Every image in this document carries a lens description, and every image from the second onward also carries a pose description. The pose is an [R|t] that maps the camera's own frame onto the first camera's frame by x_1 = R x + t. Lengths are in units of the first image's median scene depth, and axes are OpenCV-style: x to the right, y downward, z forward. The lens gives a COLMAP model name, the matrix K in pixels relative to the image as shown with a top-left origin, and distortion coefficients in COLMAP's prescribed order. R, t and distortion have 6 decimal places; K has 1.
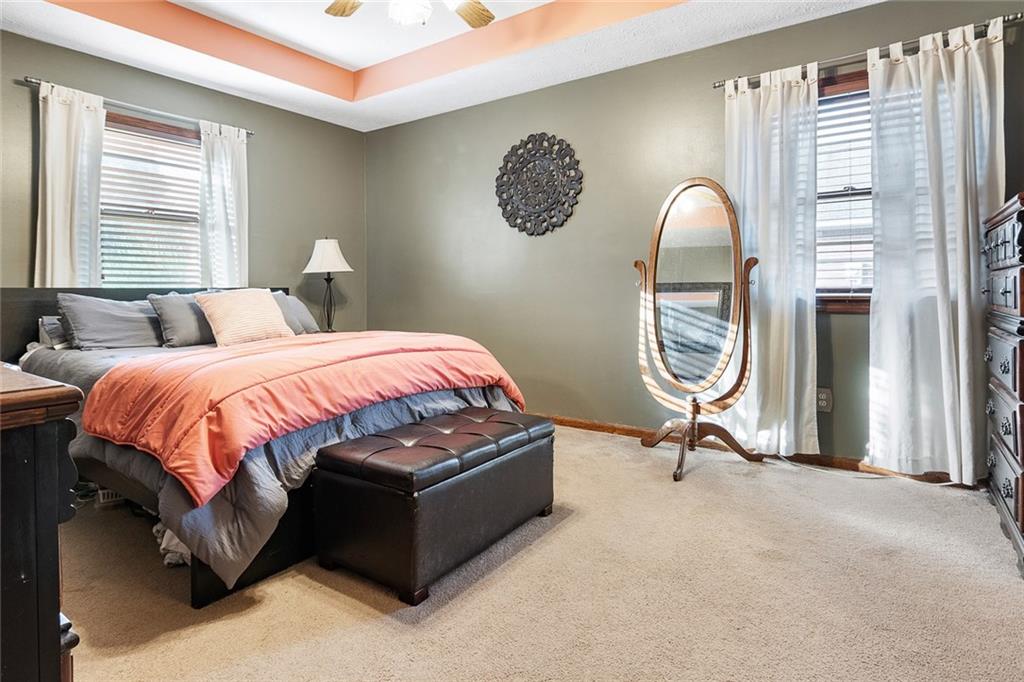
lens RADIAL K [[560.5, 0, 509.1], [0, 560.5, 283.6], [0, 0, 1]] dist [-0.000877, -0.000434]
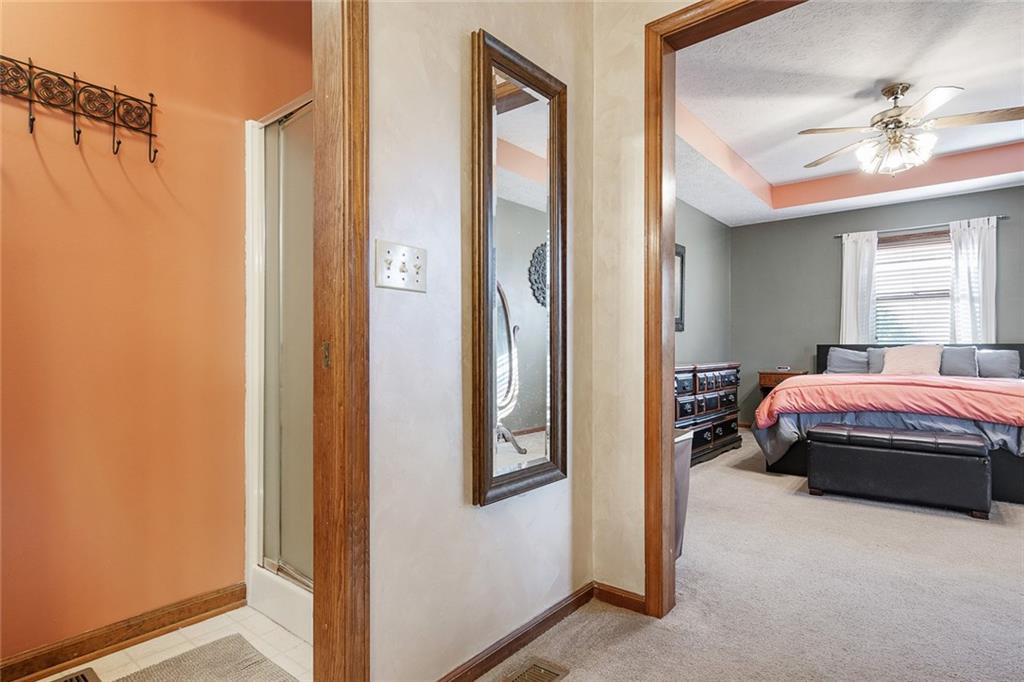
lens RADIAL K [[541.0, 0, 512.2], [0, 541.0, 348.3], [0, 0, 1]] dist [-0.000642, -0.000495]
pose [[-0.060134, 0.000367, -0.998190, 1.038439], [0.008785, 0.999961, -0.000161, 0.010263], [0.998152, -0.008779, -0.060135, 0.008272]]
